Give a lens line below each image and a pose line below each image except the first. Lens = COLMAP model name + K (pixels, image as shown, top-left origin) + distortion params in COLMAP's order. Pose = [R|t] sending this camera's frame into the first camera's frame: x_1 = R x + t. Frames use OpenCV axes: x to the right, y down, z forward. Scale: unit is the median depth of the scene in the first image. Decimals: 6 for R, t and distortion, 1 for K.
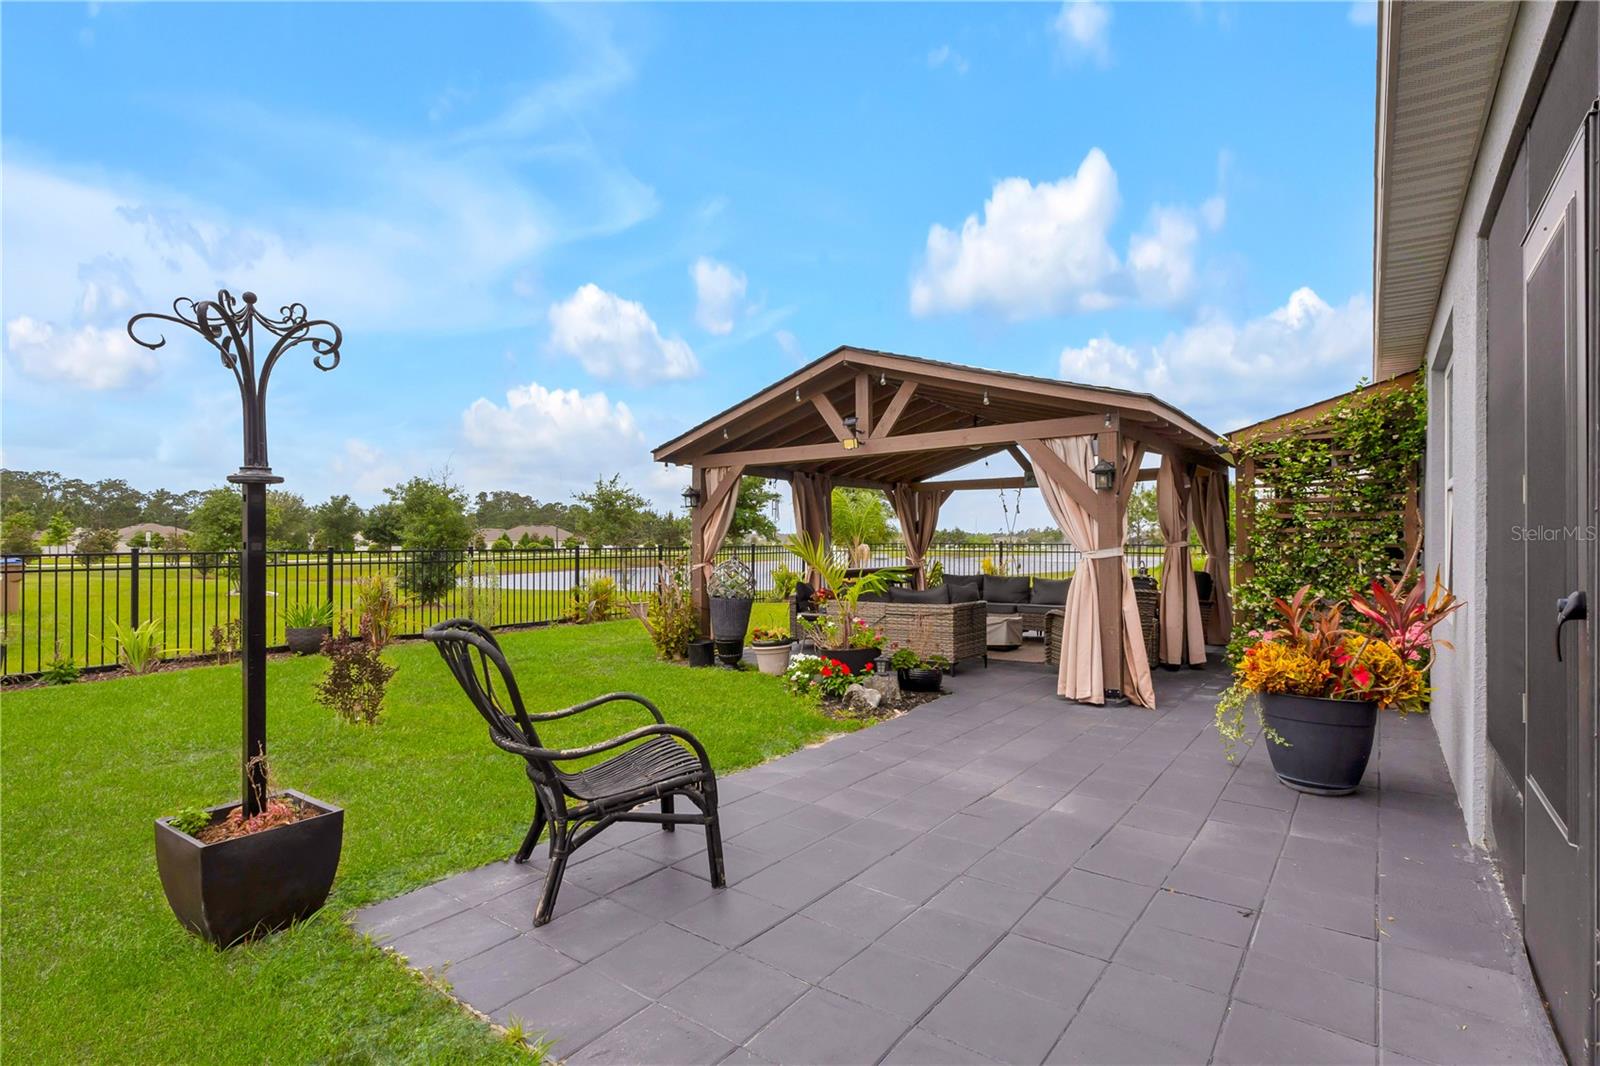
lens RADIAL K [[760.1, 0, 792.0], [0, 760.1, 526.7], [0, 0, 1]] dist [-0.002103, -0.000654]
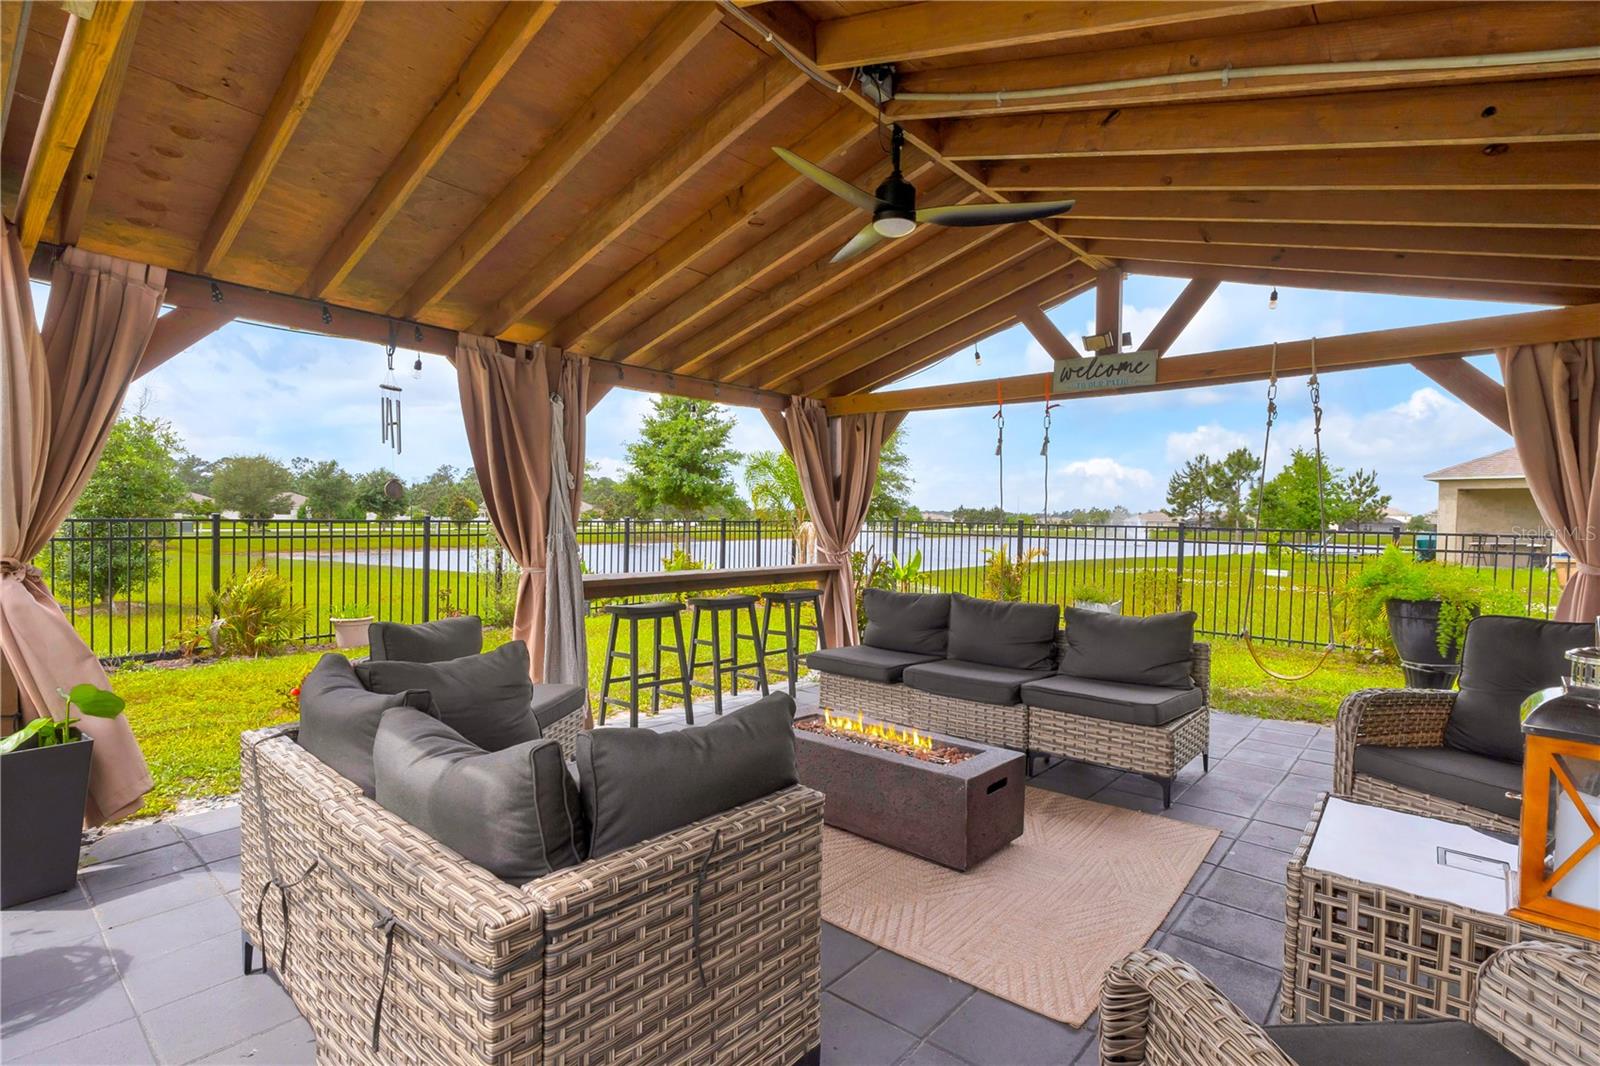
lens RADIAL K [[760.1, 0, 792.0], [0, 760.1, 526.7], [0, 0, 1]] dist [-0.002103, -0.000654]
pose [[0.998471, 0.017211, -0.052534, 0.157118], [-0.015581, 0.999389, 0.031272, 0.010406], [0.053041, -0.030405, 0.998129, 0.484067]]
